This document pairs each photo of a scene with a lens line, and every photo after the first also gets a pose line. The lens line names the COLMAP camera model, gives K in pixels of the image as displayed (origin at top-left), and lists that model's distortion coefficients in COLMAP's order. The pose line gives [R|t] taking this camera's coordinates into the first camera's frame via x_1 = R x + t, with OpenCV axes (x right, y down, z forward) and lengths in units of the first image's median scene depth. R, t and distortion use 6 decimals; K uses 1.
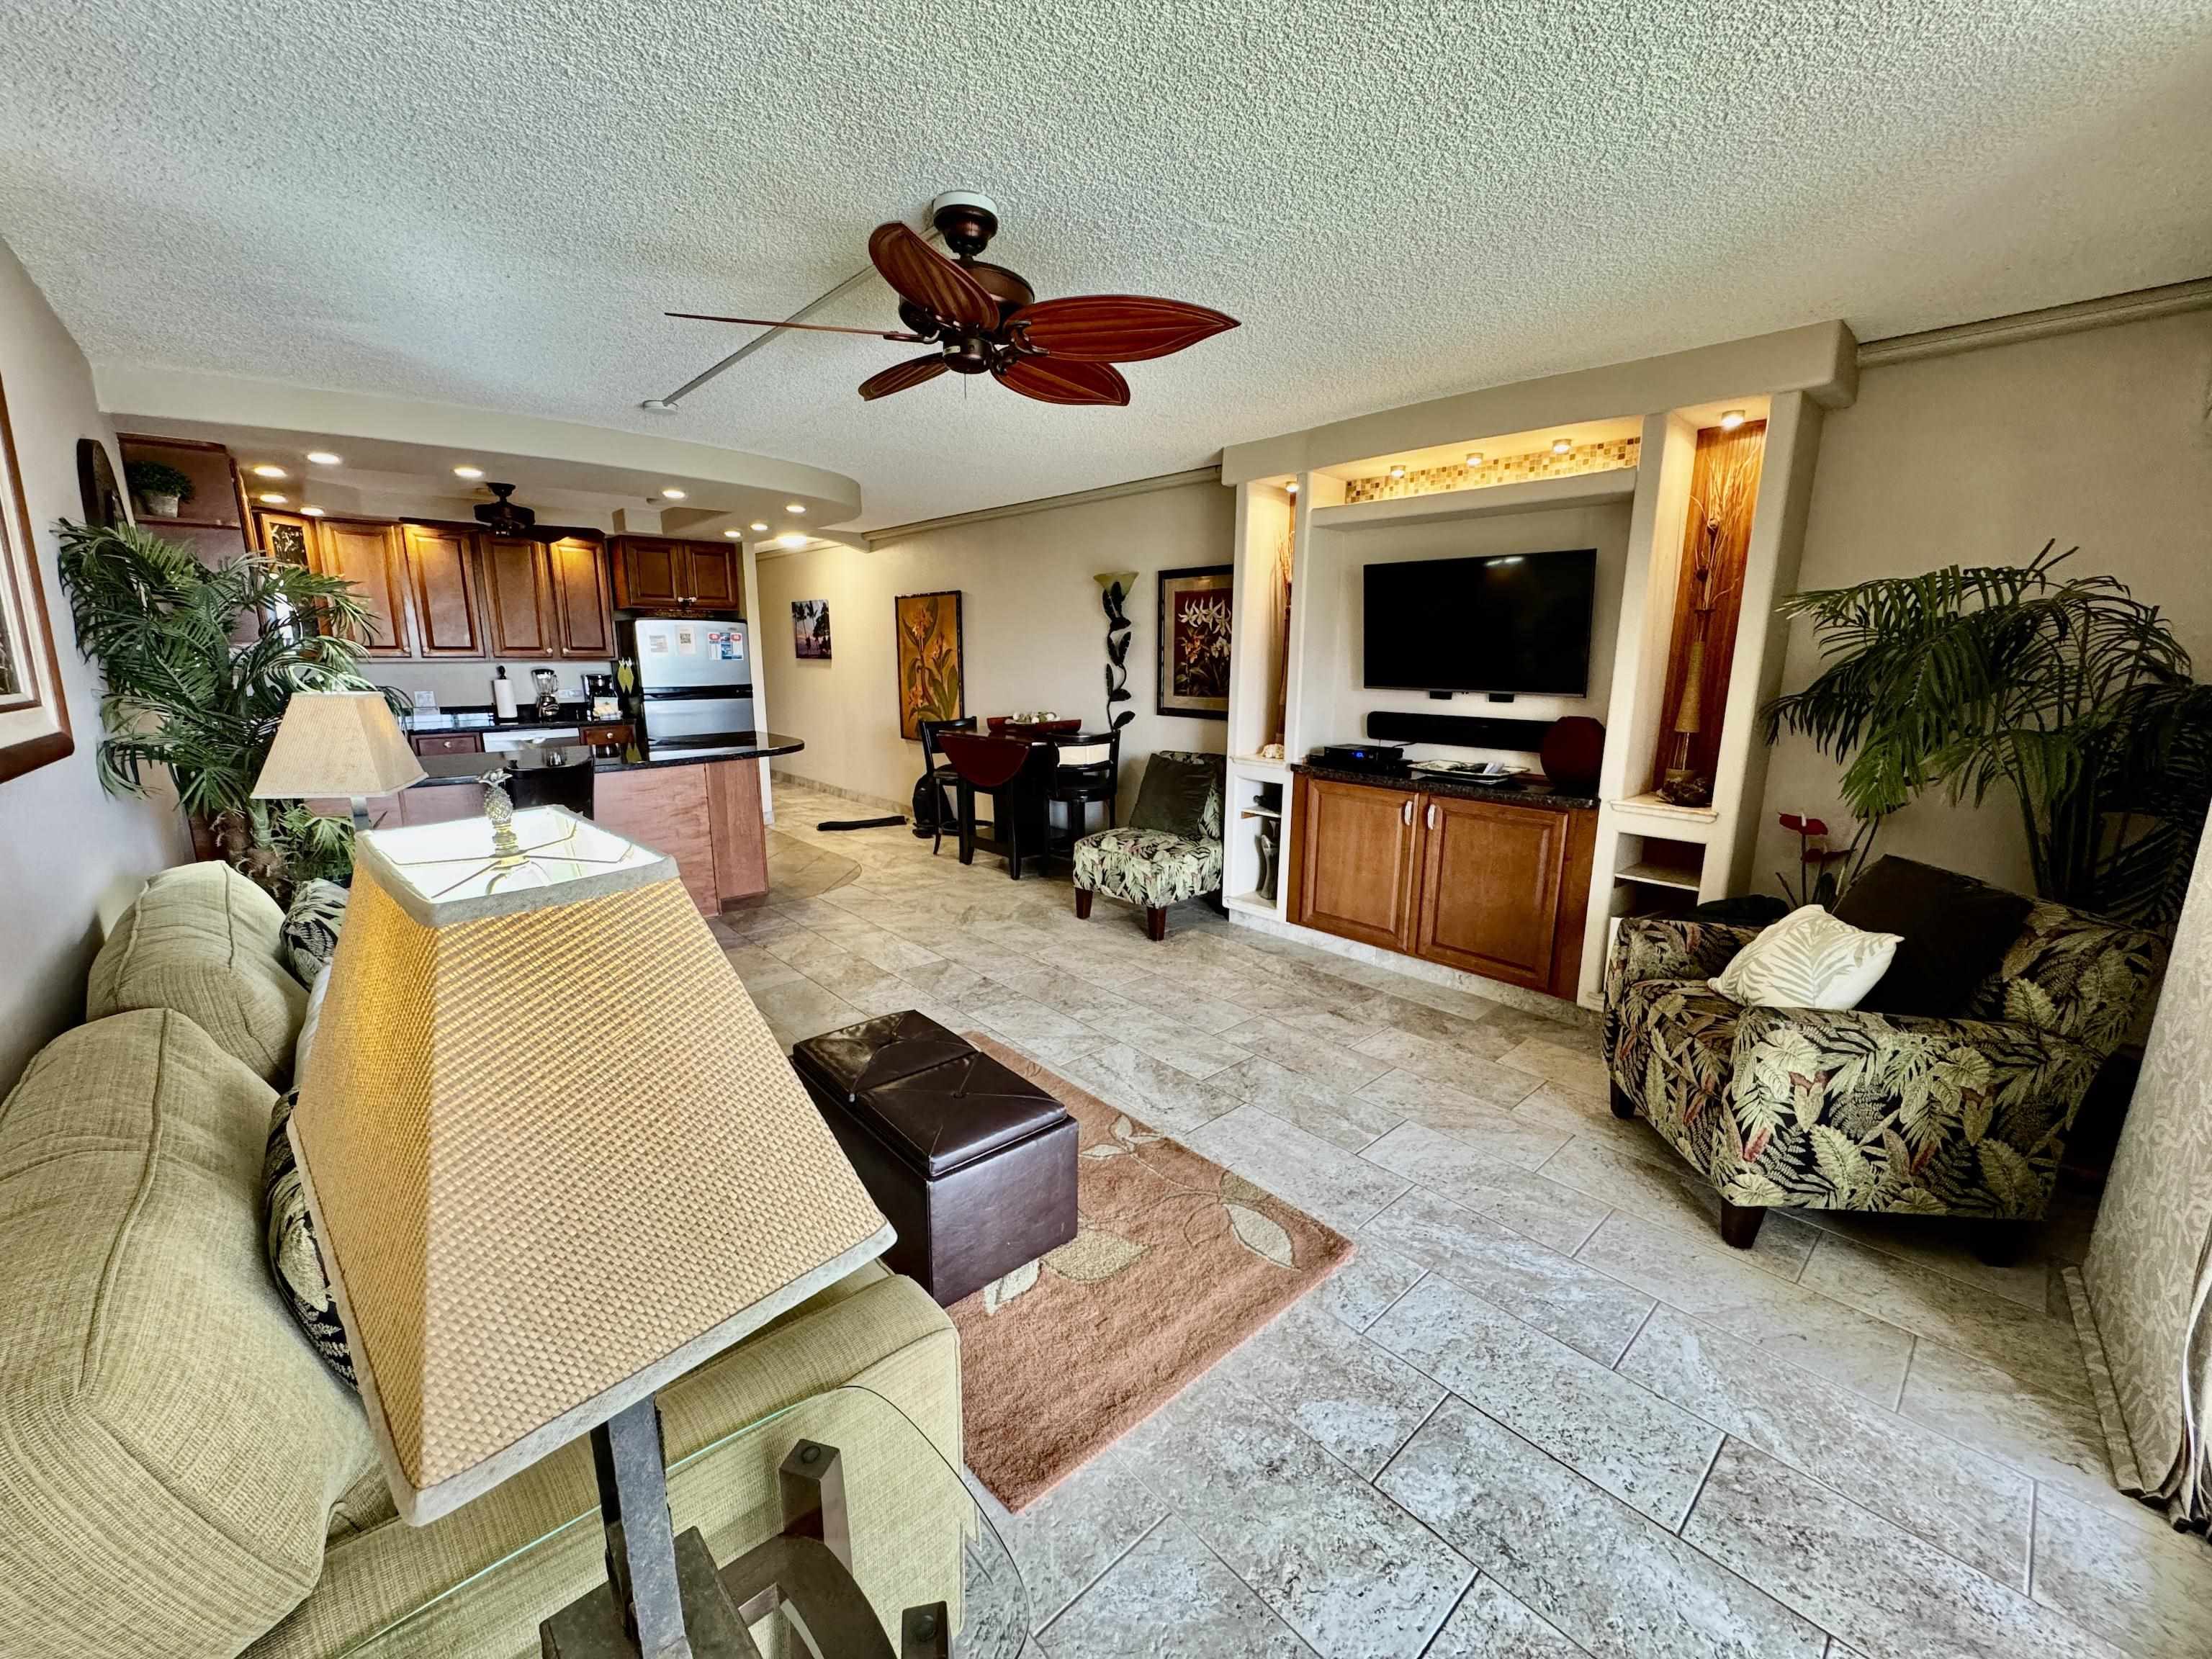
lens RADIAL K [[883.8, 0, 1106.3], [0, 883.8, 827.2], [0, 0, 1]] dist [-0.004635, 0.001154]
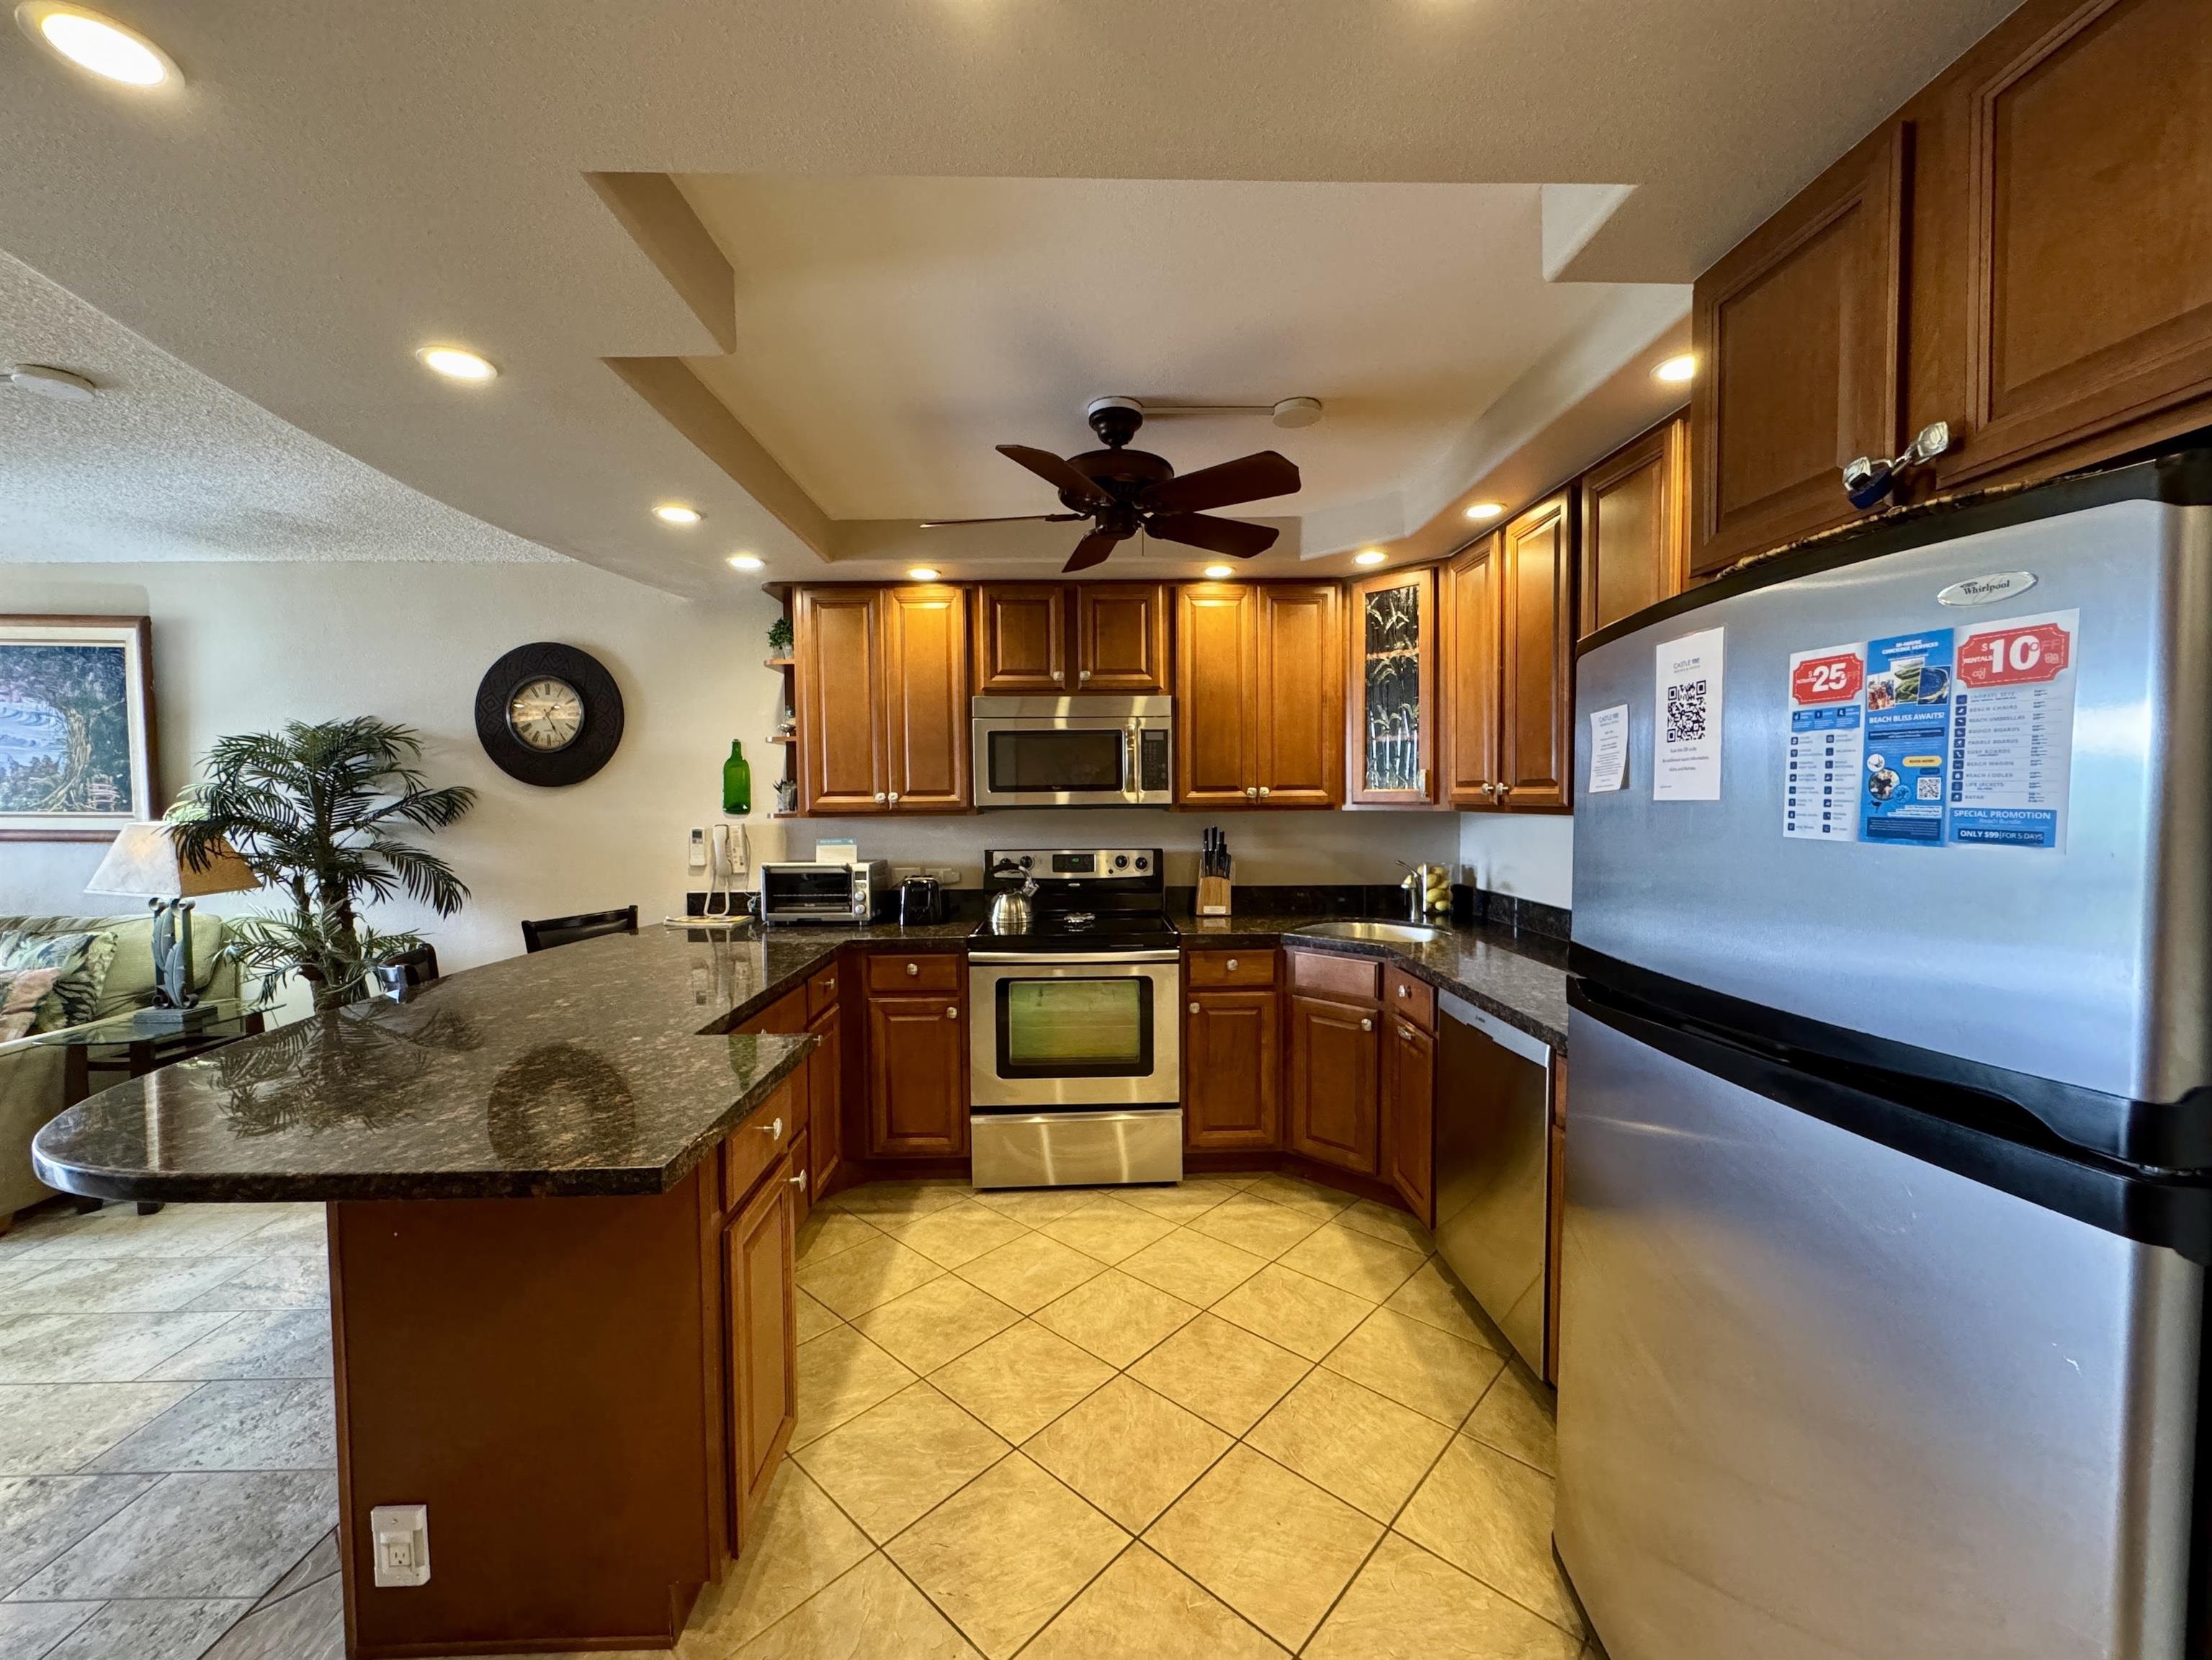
lens RADIAL K [[884.0, 0, 1101.2], [0, 884.0, 830.5], [0, 0, 1]] dist [-0.004635, 0.001154]
pose [[-0.654042, 0.029686, -0.755875, -0.398607], [-0.146252, 0.975414, 0.164857, -0.299702], [0.742185, 0.218372, -0.633620, 1.521797]]
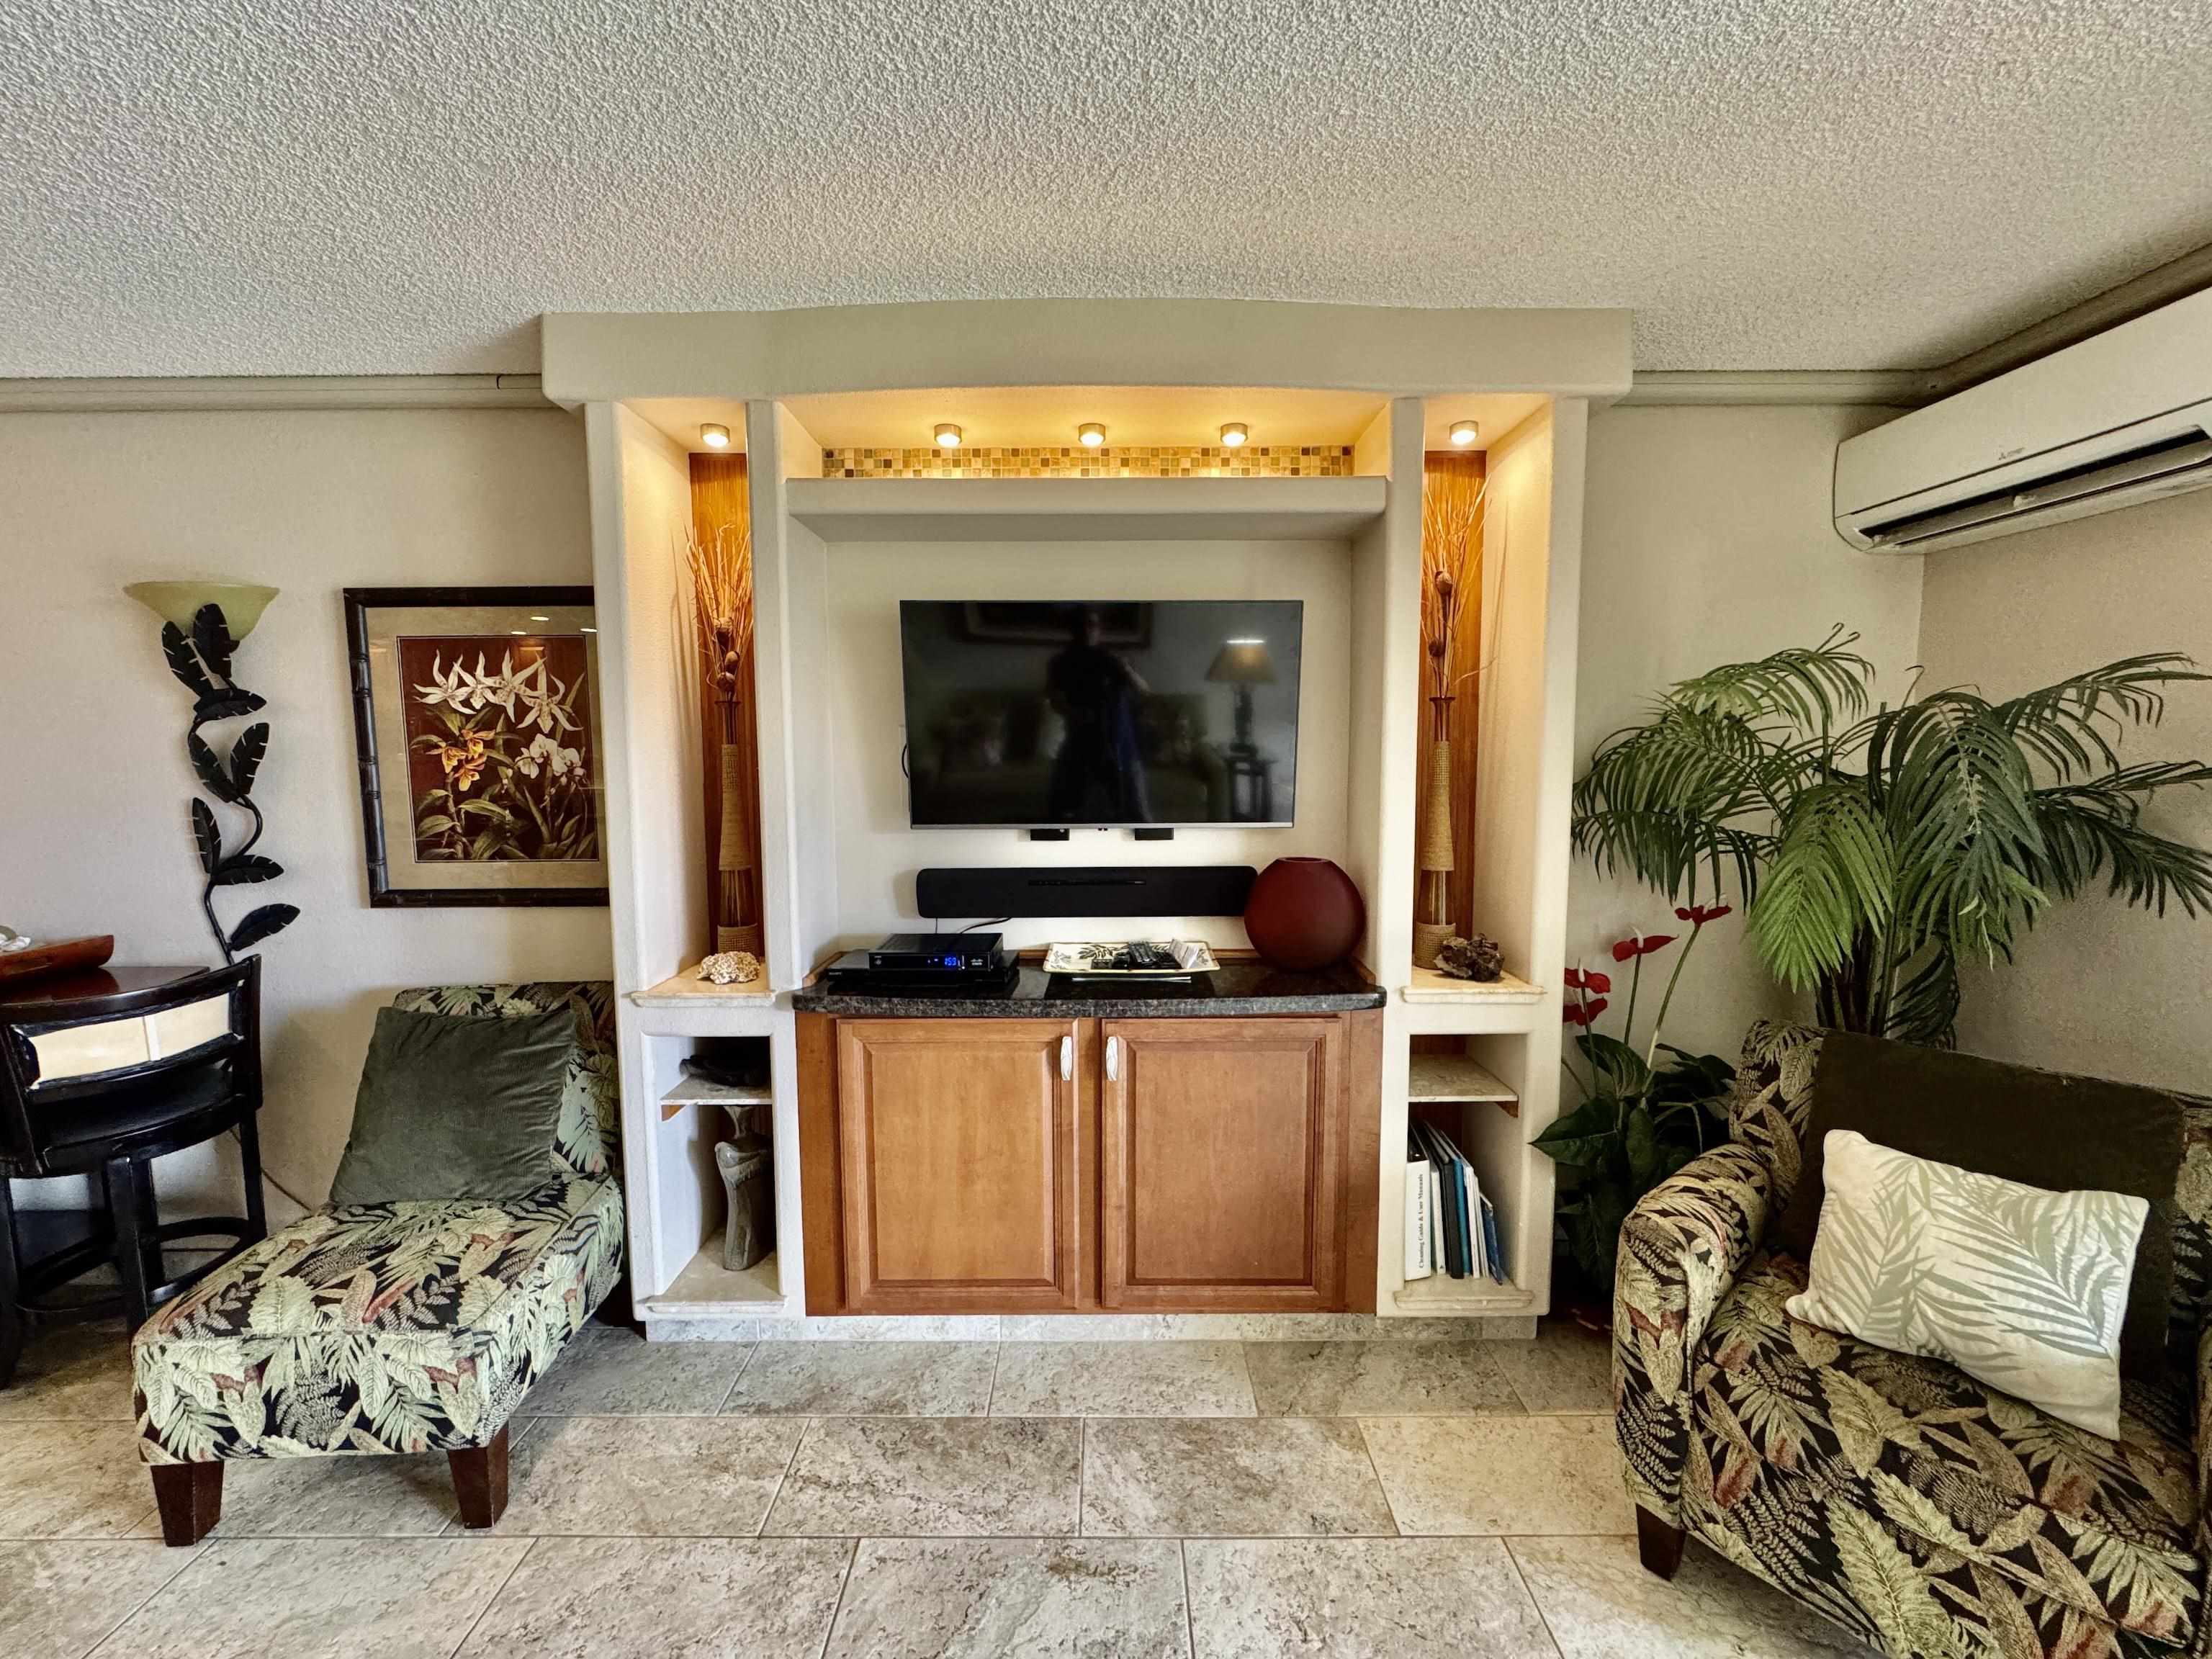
lens RADIAL K [[883.8, 0, 1108.3], [0, 883.8, 827.3], [0, 0, 1]] dist [-0.004635, 0.001154]
pose [[0.671079, -0.073348, 0.737749, -0.020694], [0.155078, 0.986969, -0.042938, -0.106453], [-0.724986, 0.143223, 0.673708, 0.503175]]
